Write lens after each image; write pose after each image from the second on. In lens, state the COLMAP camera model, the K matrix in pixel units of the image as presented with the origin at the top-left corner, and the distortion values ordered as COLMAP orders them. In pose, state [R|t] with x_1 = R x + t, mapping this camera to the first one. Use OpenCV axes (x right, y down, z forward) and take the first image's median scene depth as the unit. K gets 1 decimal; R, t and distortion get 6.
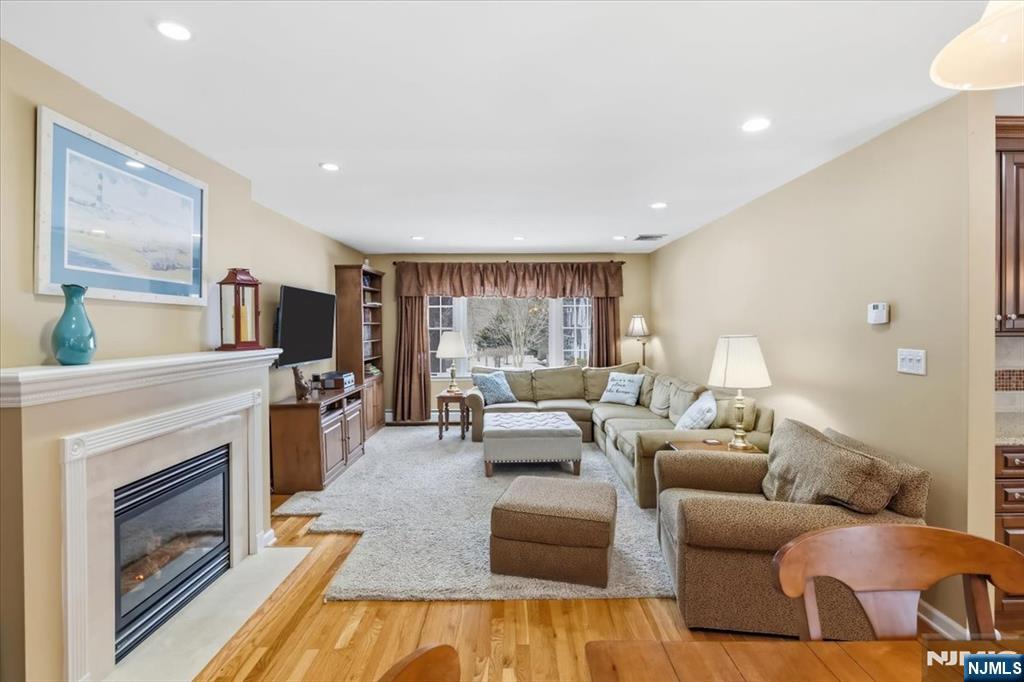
lens RADIAL K [[503.1, 0, 500.1], [0, 503.1, 322.3], [0, 0, 1]] dist [-0.003880, 0.000847]
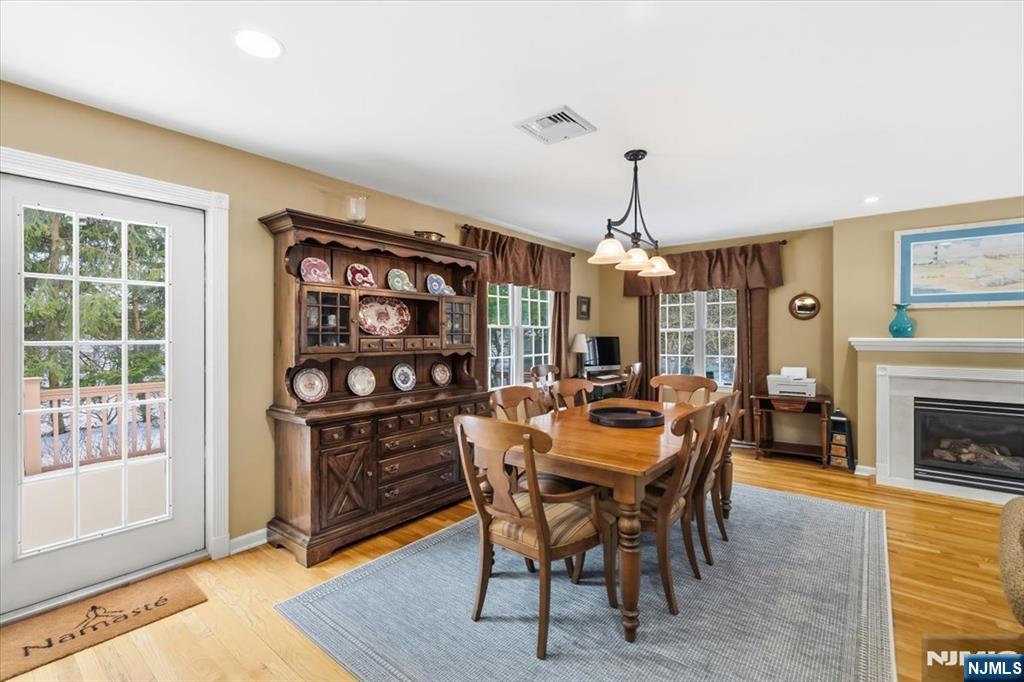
lens RADIAL K [[446.6, 0, 520.2], [0, 446.6, 338.1], [0, 0, 1]] dist [-0.001819, 0.001275]
pose [[-0.616075, 0.009880, -0.787626, 0.681003], [0.009839, 0.999940, 0.004847, 0.020124], [0.787626, -0.004763, -0.616135, 0.322985]]
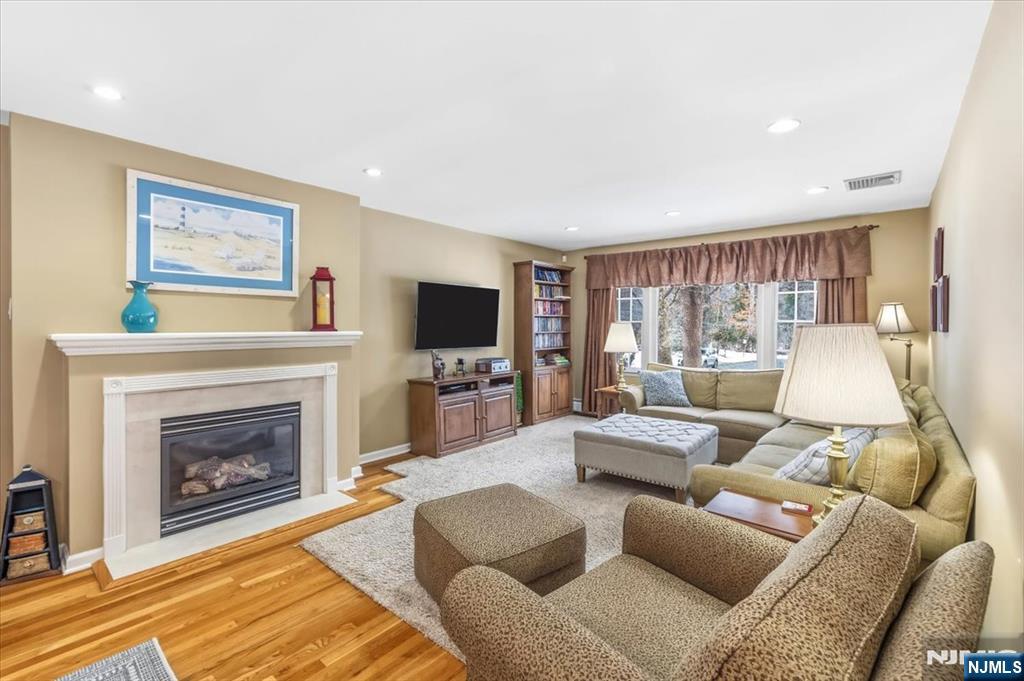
lens RADIAL K [[446.6, 0, 511.6], [0, 446.6, 327.1], [0, 0, 1]] dist [-0.001819, 0.001275]
pose [[0.759101, 0.012214, -0.650858, 0.330851], [-0.003954, 0.999892, 0.014152, 0.015034], [0.650961, -0.008169, 0.759067, 0.257337]]
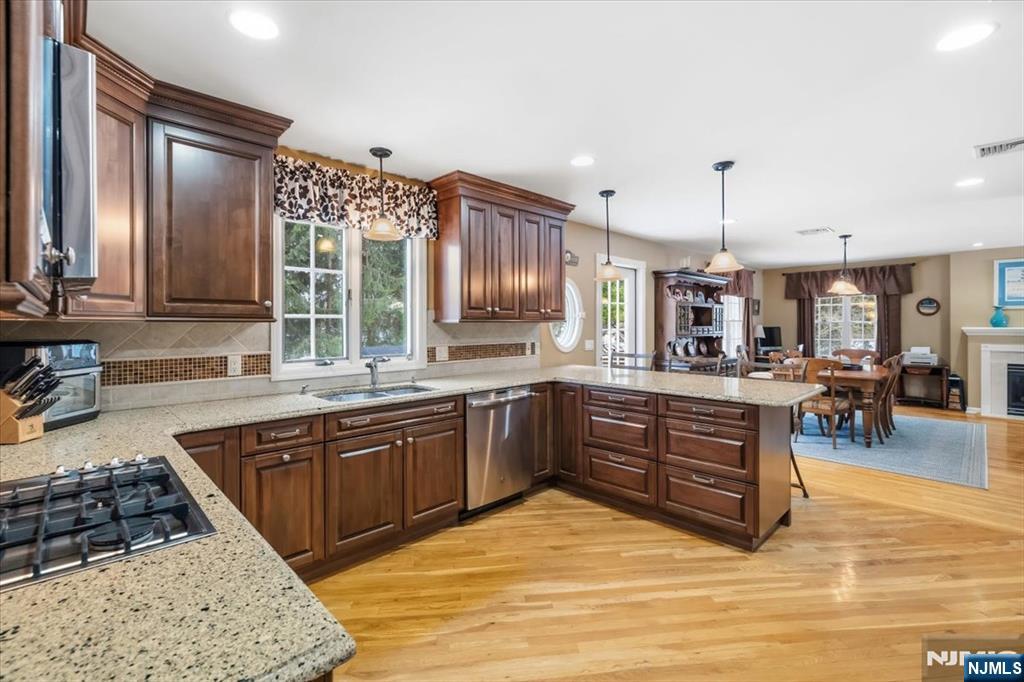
lens RADIAL K [[446.6, 0, 522.2], [0, 446.6, 329.1], [0, 0, 1]] dist [-0.001819, 0.001275]
pose [[-0.714577, 0.011787, -0.699458, 1.456594], [0.011333, 0.999922, 0.005272, 0.013585], [0.699465, -0.004160, -0.714655, 0.326431]]
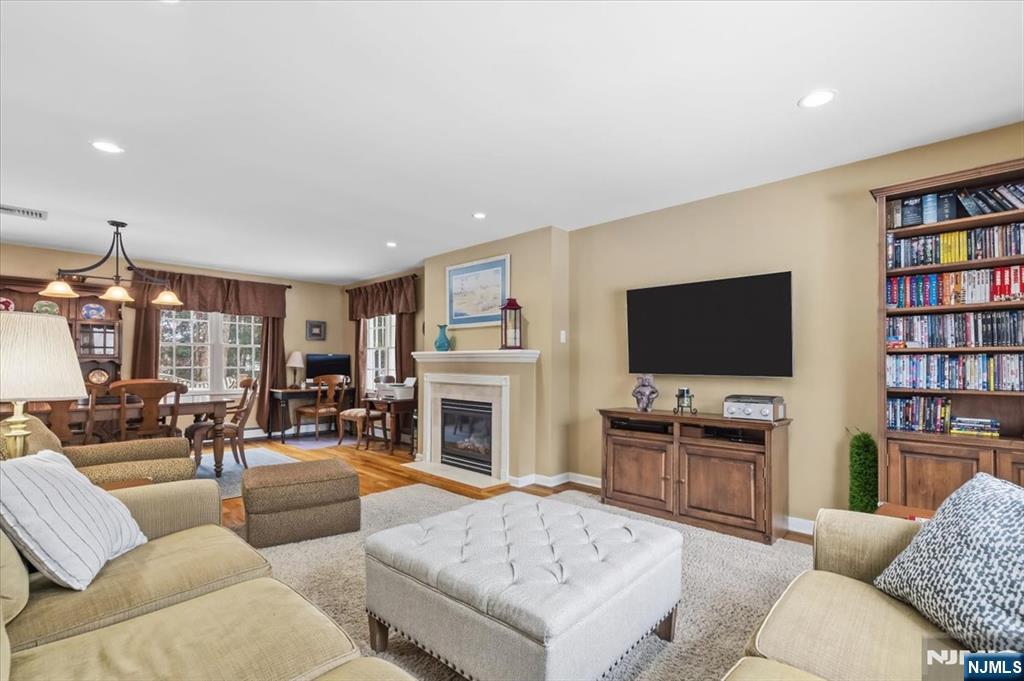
lens RADIAL K [[446.6, 0, 494.8], [0, 446.6, 358.6], [0, 0, 1]] dist [-0.001819, 0.001275]
pose [[-0.694024, -0.006759, -0.719920, 0.295926], [0.002389, 0.999929, -0.011691, 0.055809], [0.719948, -0.009834, -0.693959, 1.104421]]
